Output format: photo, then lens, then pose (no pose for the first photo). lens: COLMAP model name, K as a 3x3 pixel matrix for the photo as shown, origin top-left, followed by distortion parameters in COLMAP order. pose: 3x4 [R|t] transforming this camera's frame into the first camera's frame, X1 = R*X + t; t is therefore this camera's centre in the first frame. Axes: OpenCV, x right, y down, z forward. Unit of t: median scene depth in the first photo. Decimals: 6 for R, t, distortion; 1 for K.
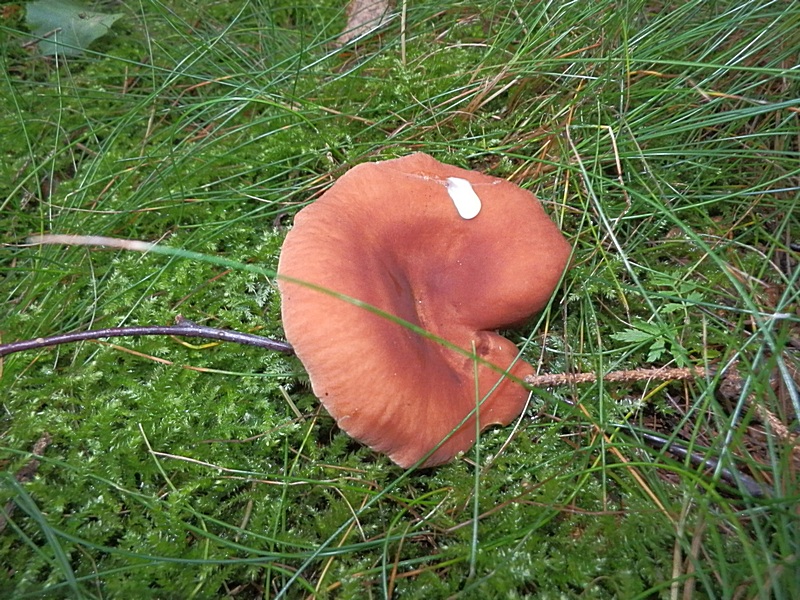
lens RADIAL K [[575.3, 0, 400.0], [0, 575.3, 300.0], [0, 0, 1]] dist [-0.008582, 0.001878]
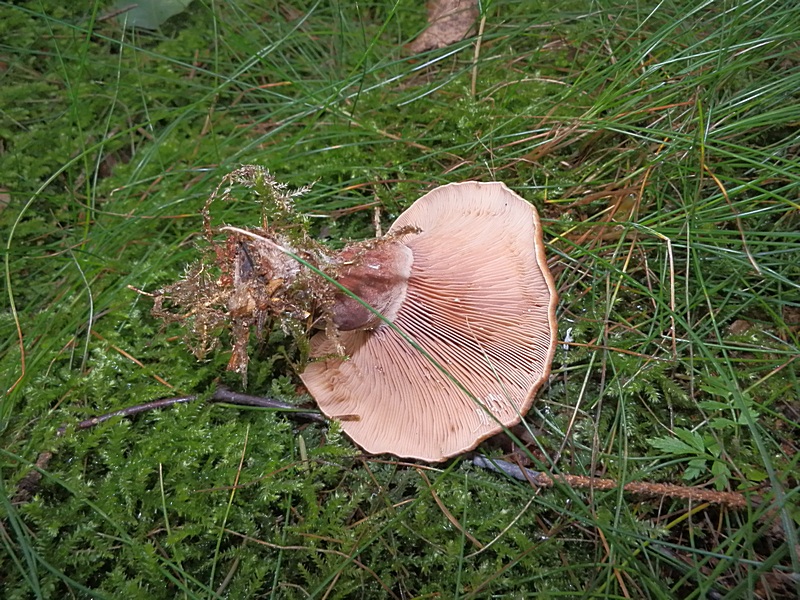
lens RADIAL K [[575.3, 0, 400.0], [0, 575.3, 300.0], [0, 0, 1]] dist [-0.008582, 0.001878]
pose [[0.985036, 0.146879, -0.090168, 0.023634], [-0.142152, 0.988213, 0.056815, -0.119564], [0.097450, -0.043147, 0.994305, 0.051306]]
